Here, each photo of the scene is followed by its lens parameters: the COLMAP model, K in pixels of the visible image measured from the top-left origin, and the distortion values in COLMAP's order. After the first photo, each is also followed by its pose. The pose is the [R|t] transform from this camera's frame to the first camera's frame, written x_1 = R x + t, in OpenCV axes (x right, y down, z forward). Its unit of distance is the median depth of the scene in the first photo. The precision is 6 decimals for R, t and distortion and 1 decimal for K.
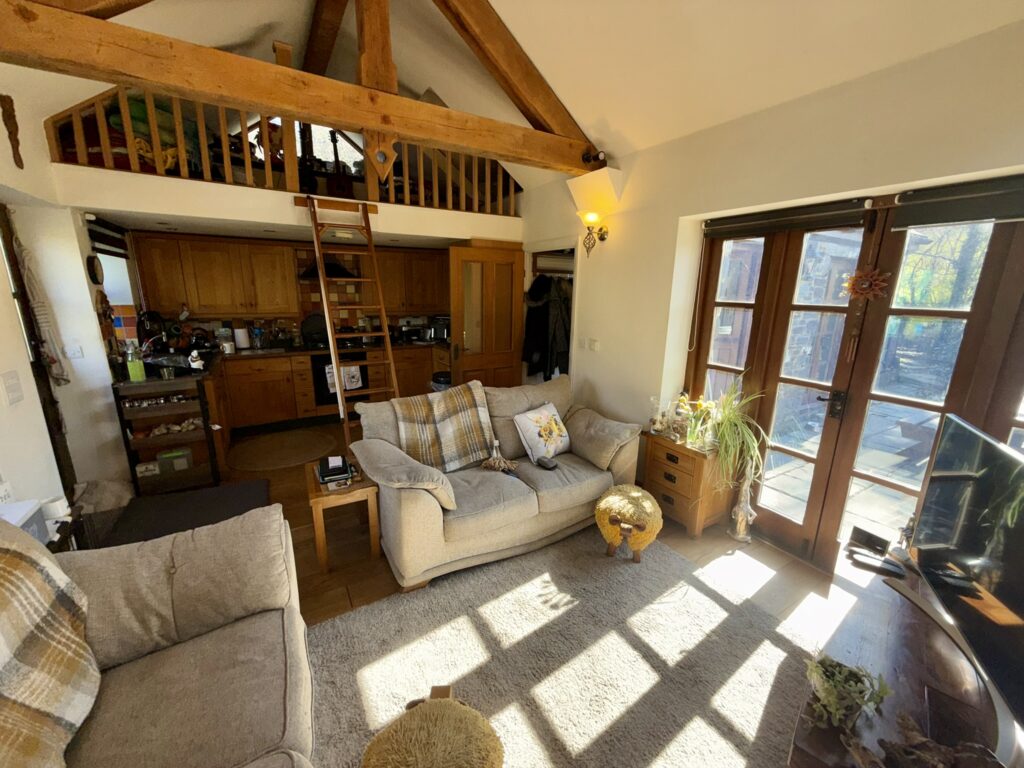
lens RADIAL K [[407.0, 0, 512.5], [0, 407.0, 382.4], [0, 0, 1]] dist [-0.000438, -0.000335]
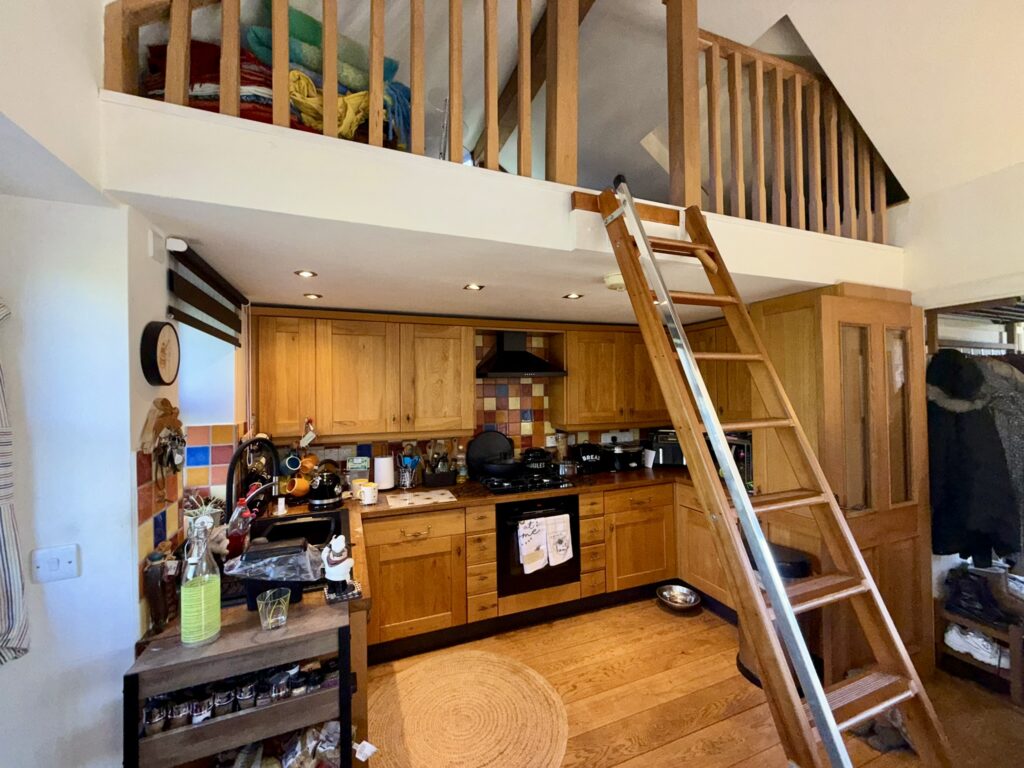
lens RADIAL K [[407.0, 0, 512.8], [0, 407.0, 383.3], [0, 0, 1]] dist [-0.000438, -0.000335]
pose [[0.986788, -0.033229, -0.158572, -0.607521], [-0.007009, 0.969070, -0.246688, -0.144640], [0.161864, 0.244540, 0.956034, 0.674584]]
